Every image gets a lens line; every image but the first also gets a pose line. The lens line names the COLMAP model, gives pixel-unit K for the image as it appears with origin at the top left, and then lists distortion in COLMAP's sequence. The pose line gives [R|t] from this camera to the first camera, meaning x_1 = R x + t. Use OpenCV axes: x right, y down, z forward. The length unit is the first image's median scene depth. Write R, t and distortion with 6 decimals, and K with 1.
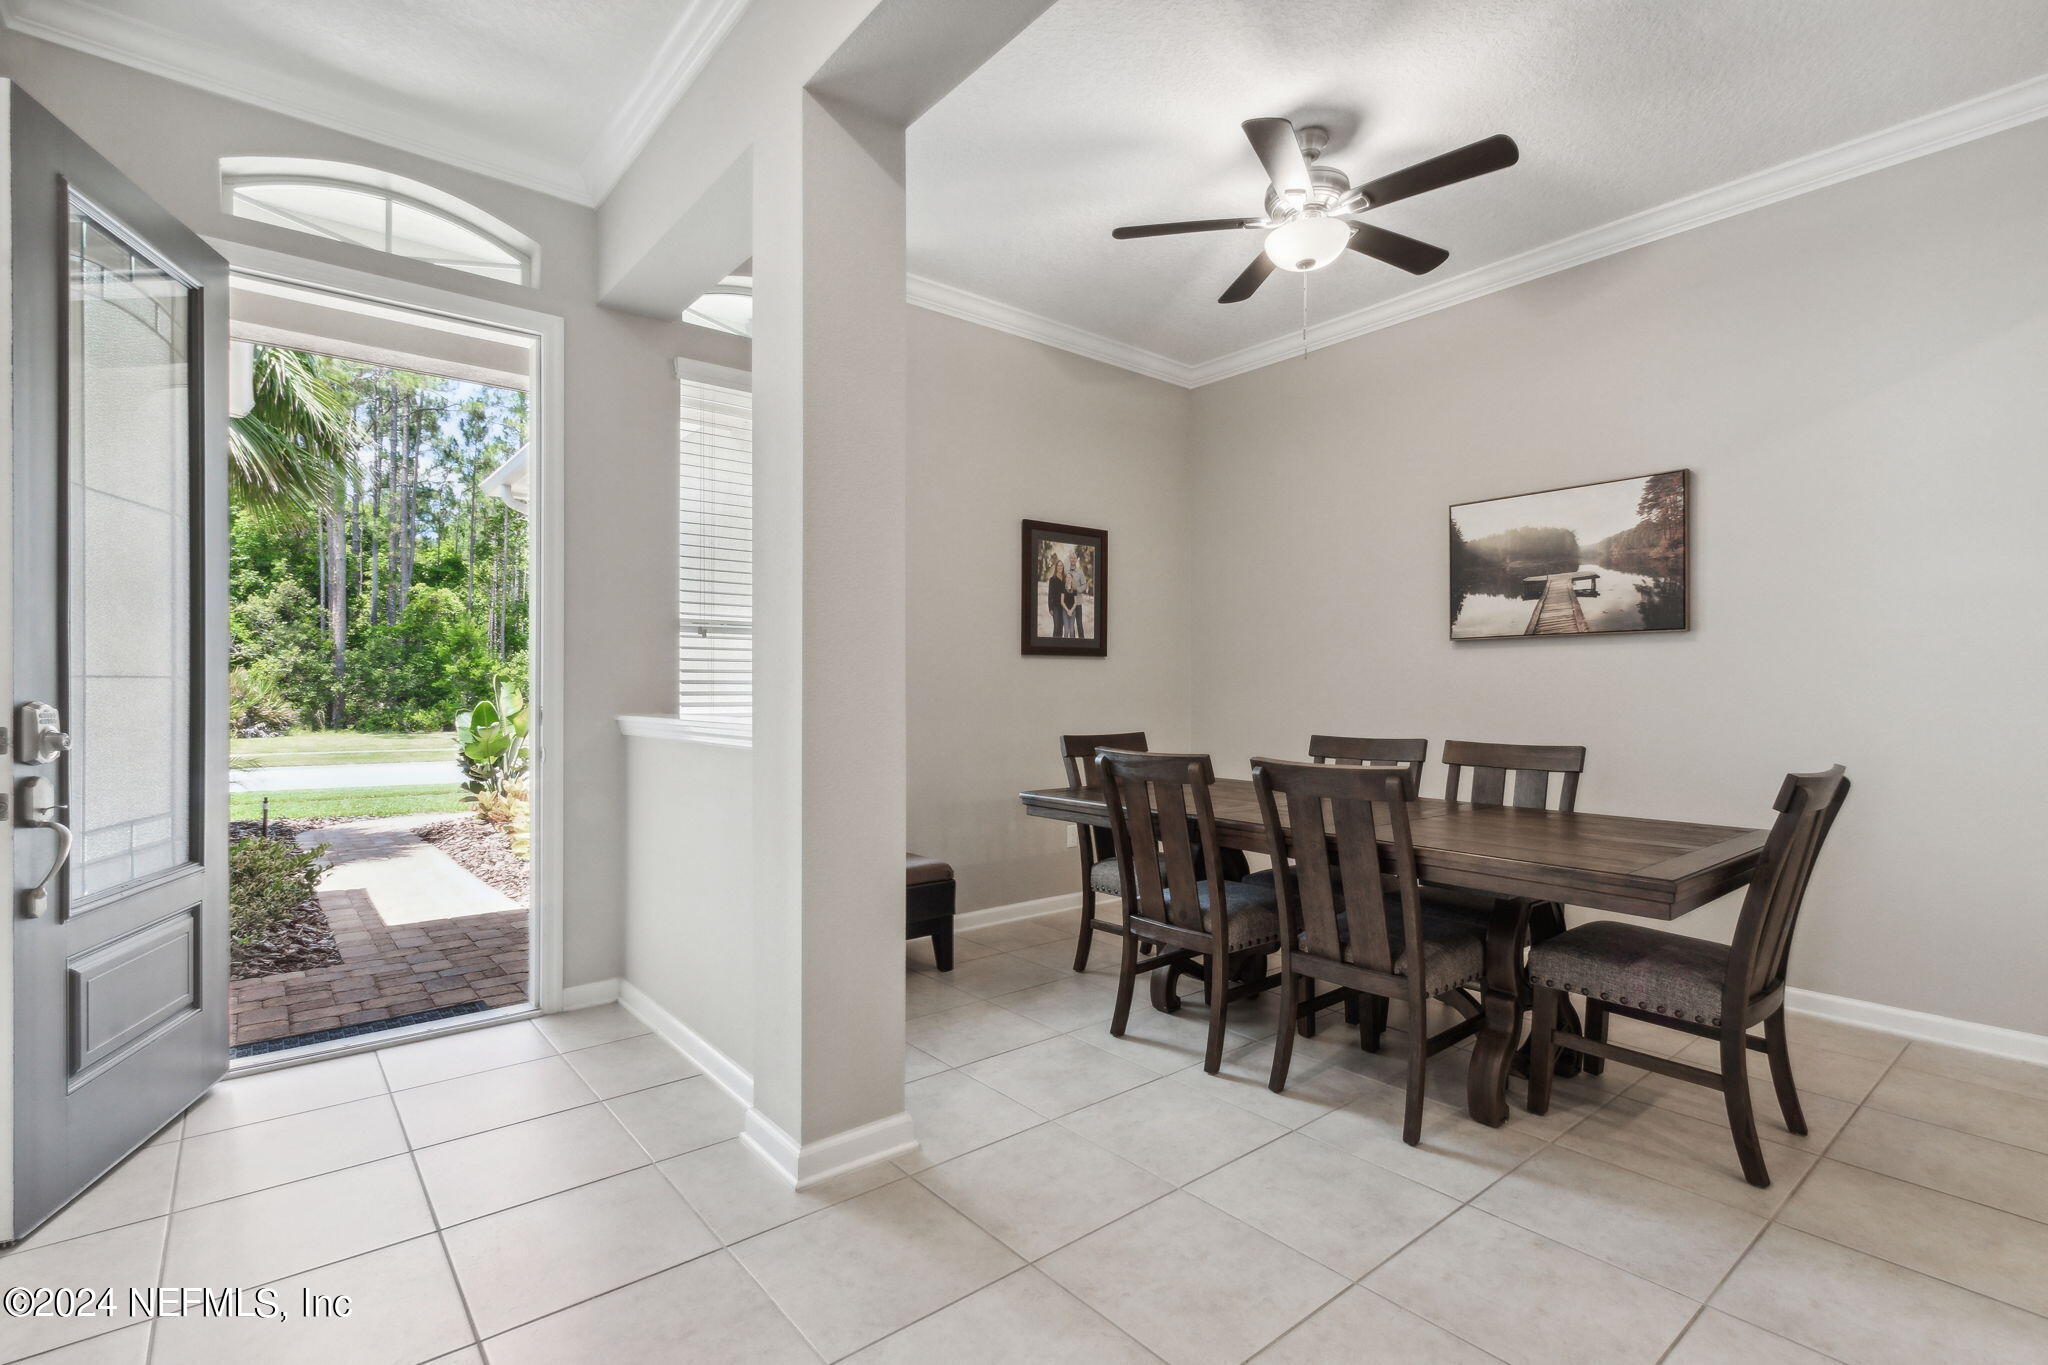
lens RADIAL K [[948.3, 0, 1024.0], [0, 948.3, 682.5], [0, 0, 1]] dist [0.002141, -0.000172]
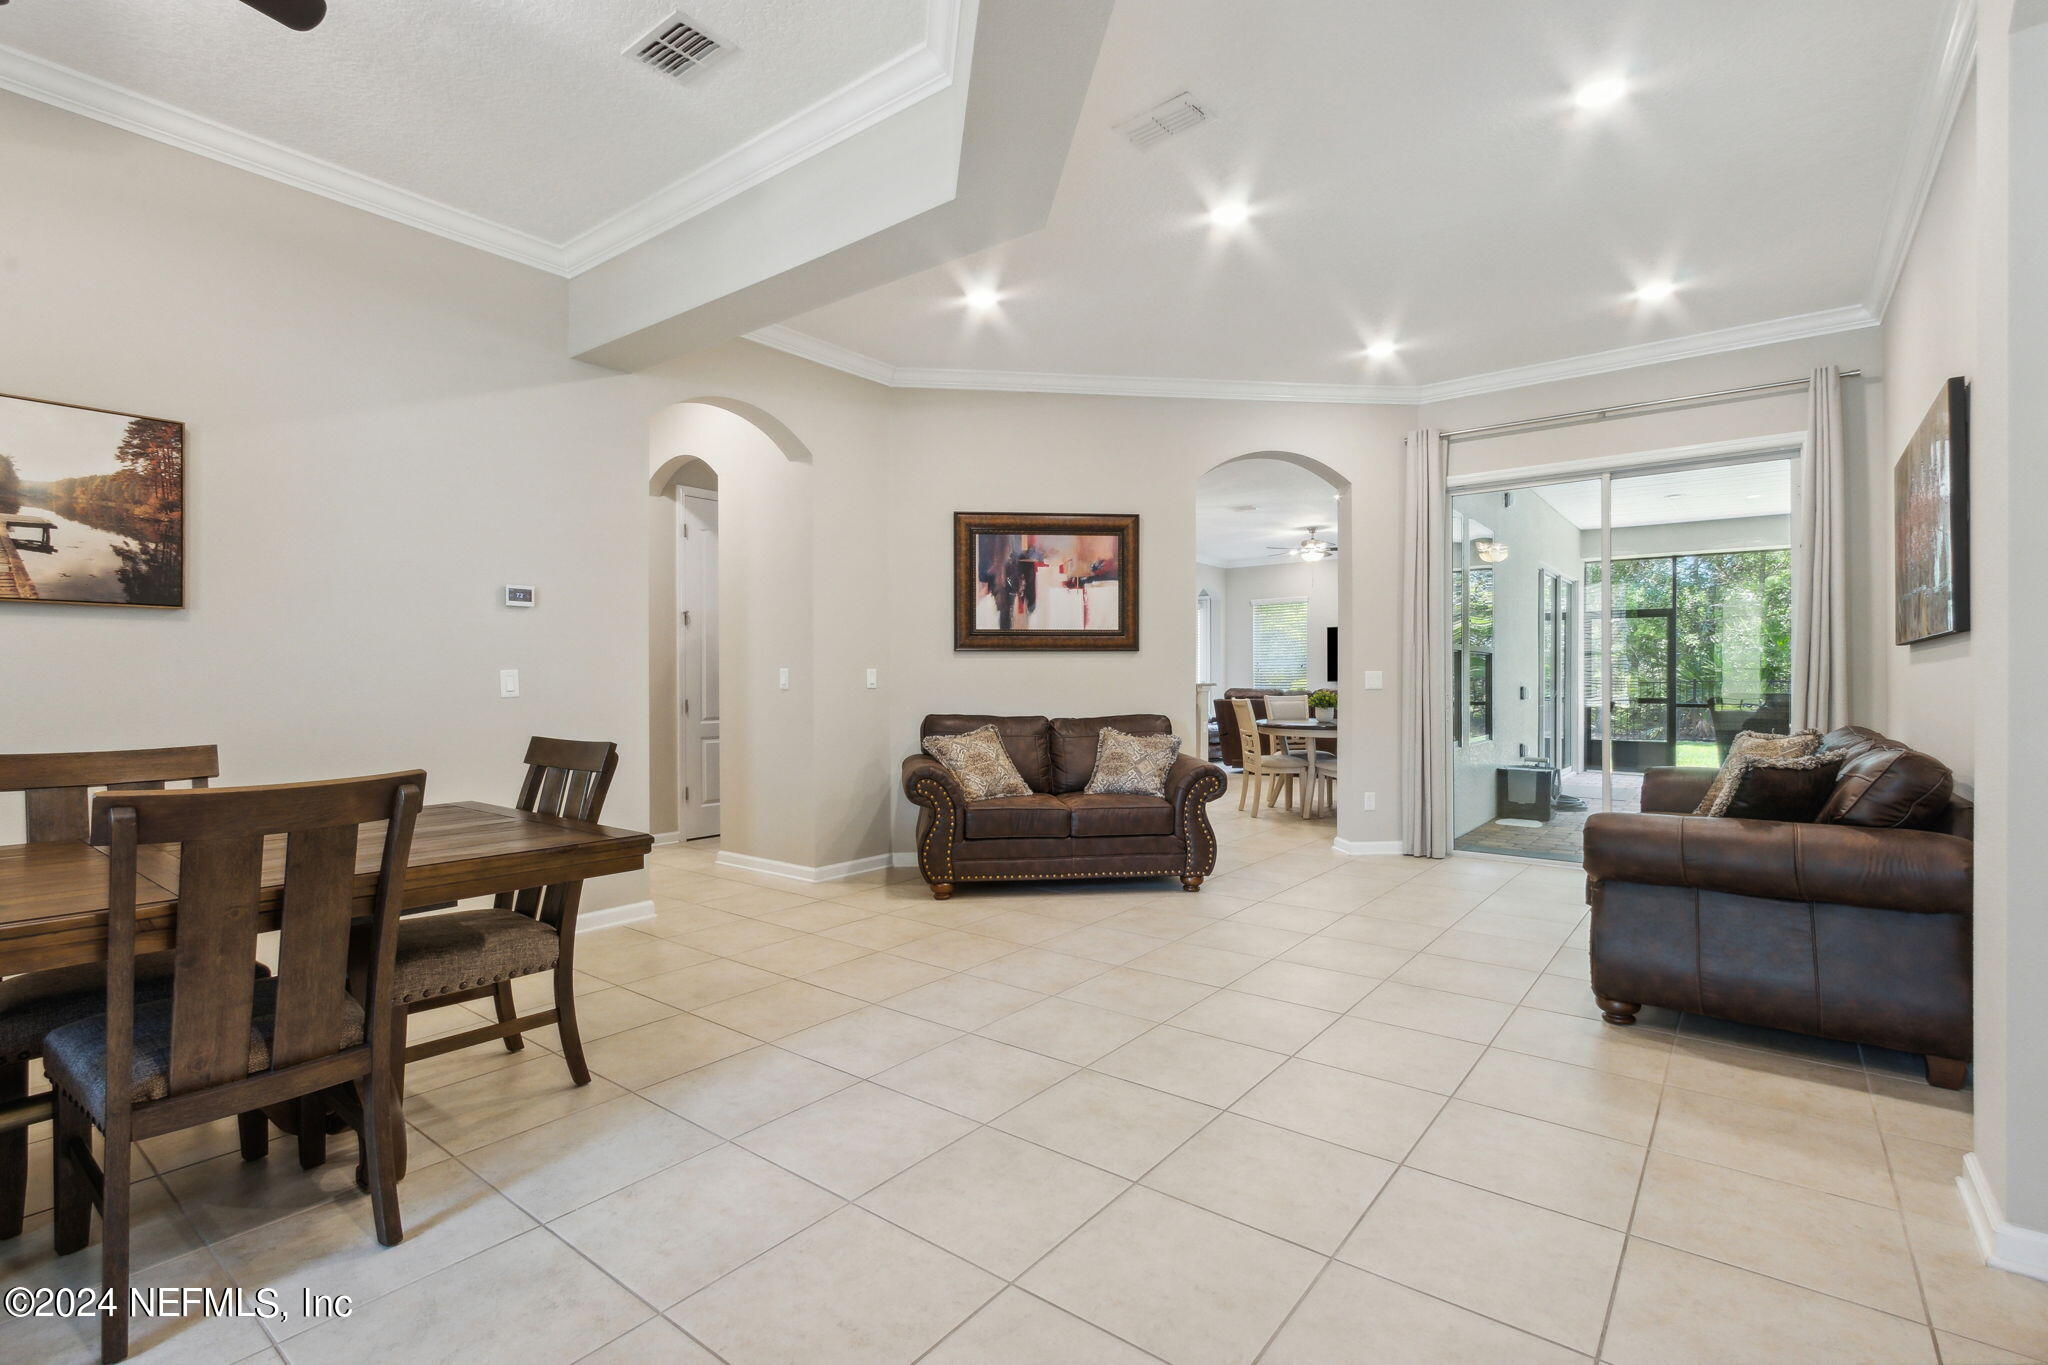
lens RADIAL K [[948.3, 0, 1024.0], [0, 948.3, 682.5], [0, 0, 1]] dist [0.002141, -0.000172]
pose [[-0.217479, -0.004846, 0.976053, -0.316514], [-0.007254, 0.999968, 0.003349, 0.004582], [-0.976038, -0.006352, -0.217508, 0.427675]]
